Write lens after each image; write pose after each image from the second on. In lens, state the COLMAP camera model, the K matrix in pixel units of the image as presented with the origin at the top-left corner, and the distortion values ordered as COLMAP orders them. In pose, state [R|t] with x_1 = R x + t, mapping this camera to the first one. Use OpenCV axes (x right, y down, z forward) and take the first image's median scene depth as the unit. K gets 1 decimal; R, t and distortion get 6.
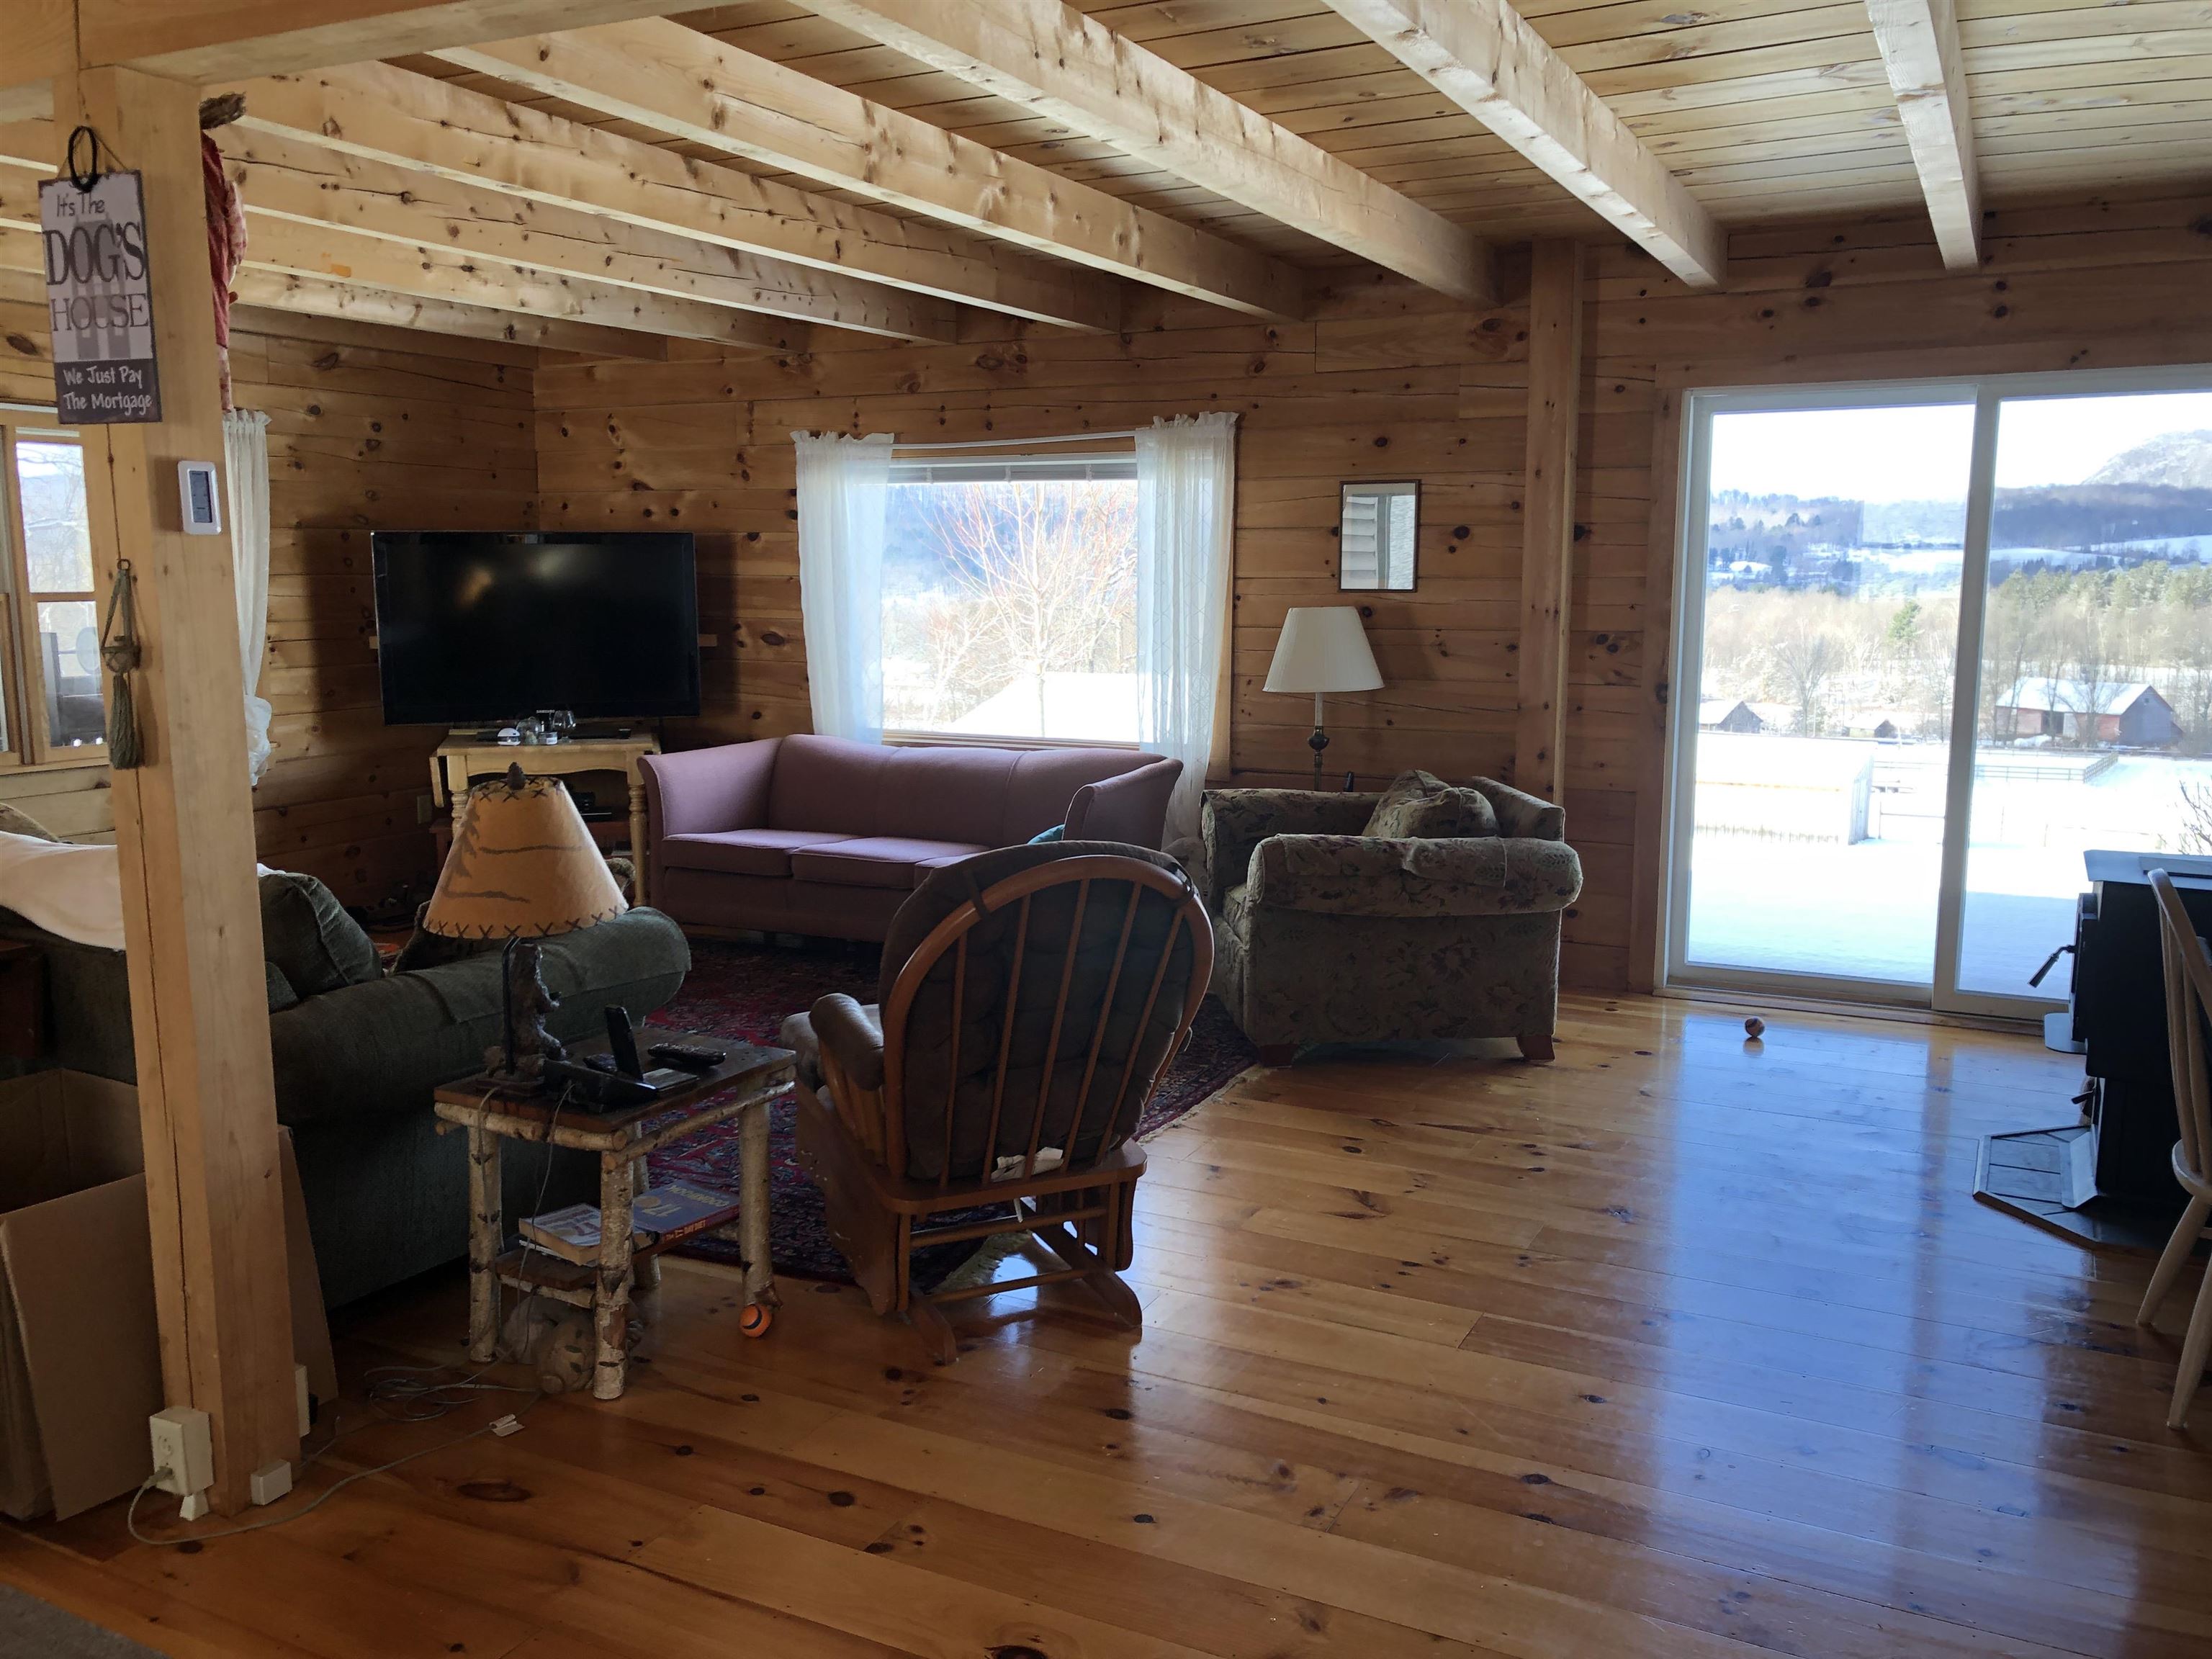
lens RADIAL K [[1812.5, 0, 1106.0], [0, 1812.5, 829.5], [0, 0, 1]] dist [0.029668, 0.006425]
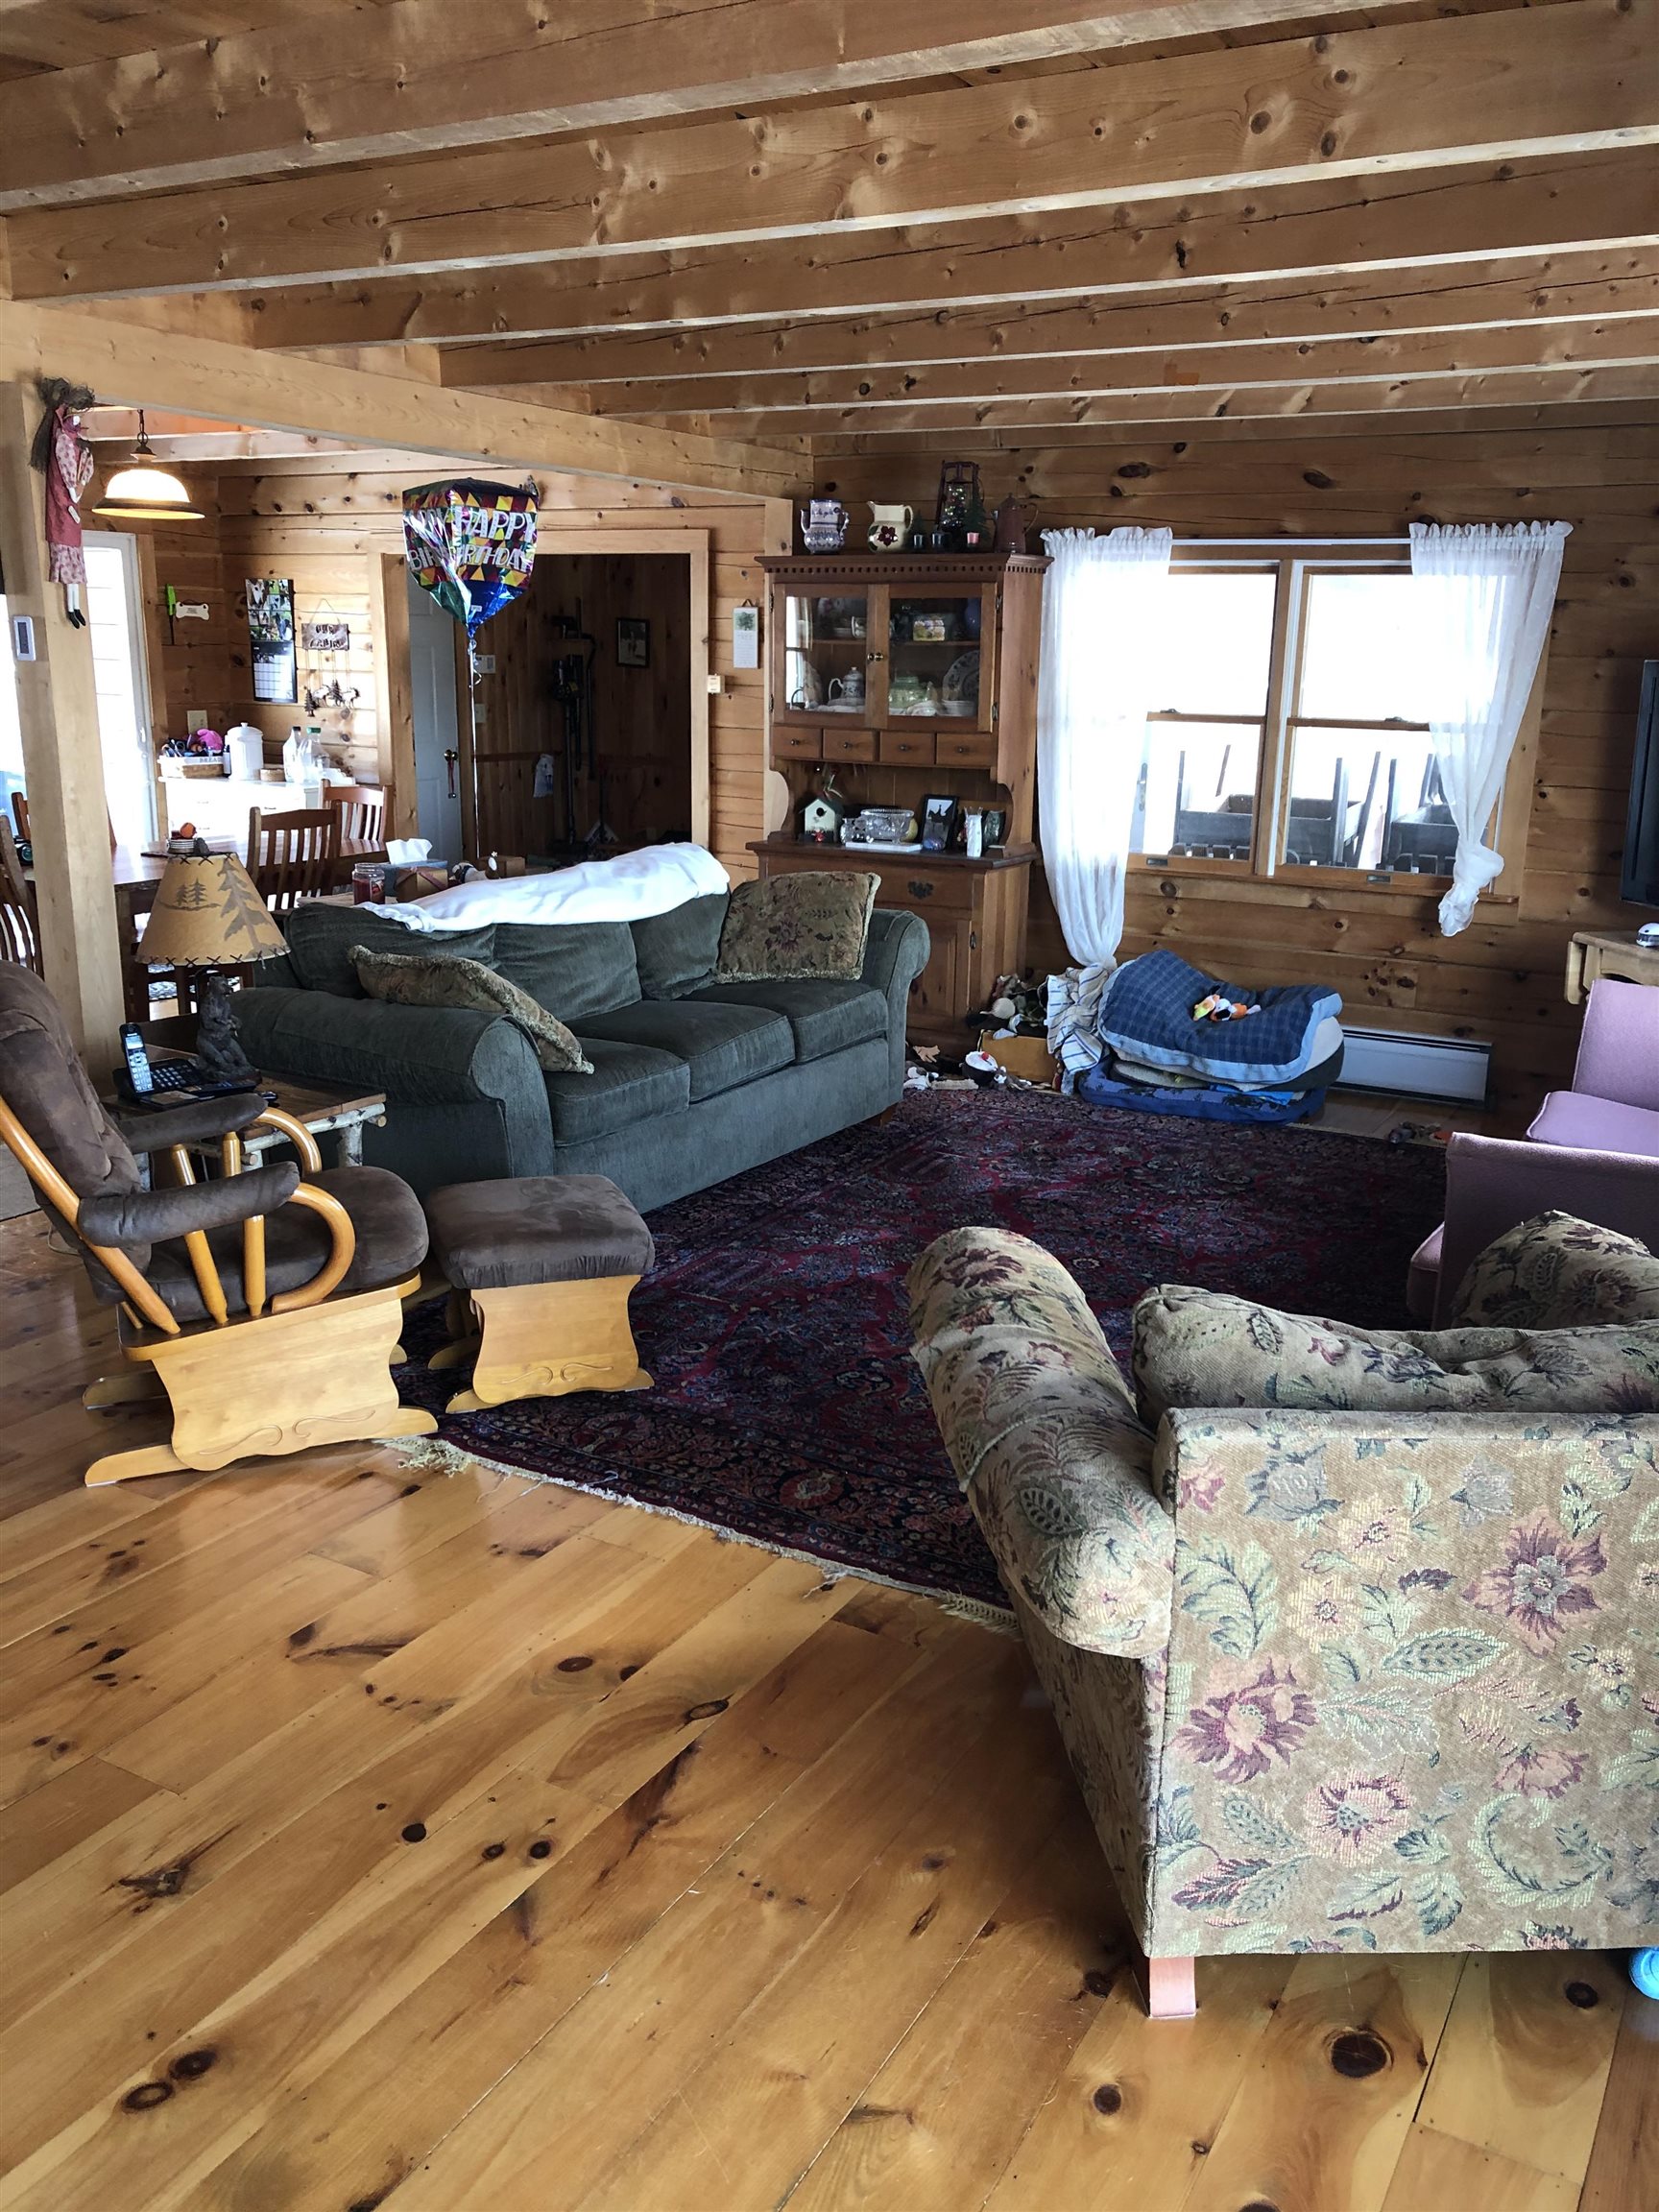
lens RADIAL K [[1812.5, 0, 829.5], [0, 1812.5, 1106.0], [0, 0, 1]] dist [0.029668, 0.006425]
pose [[-0.052846, 0.251506, -0.966412, 0.667118], [-0.162570, 0.952687, 0.256824, -0.181702], [0.985281, 0.170681, -0.009458, 1.007563]]
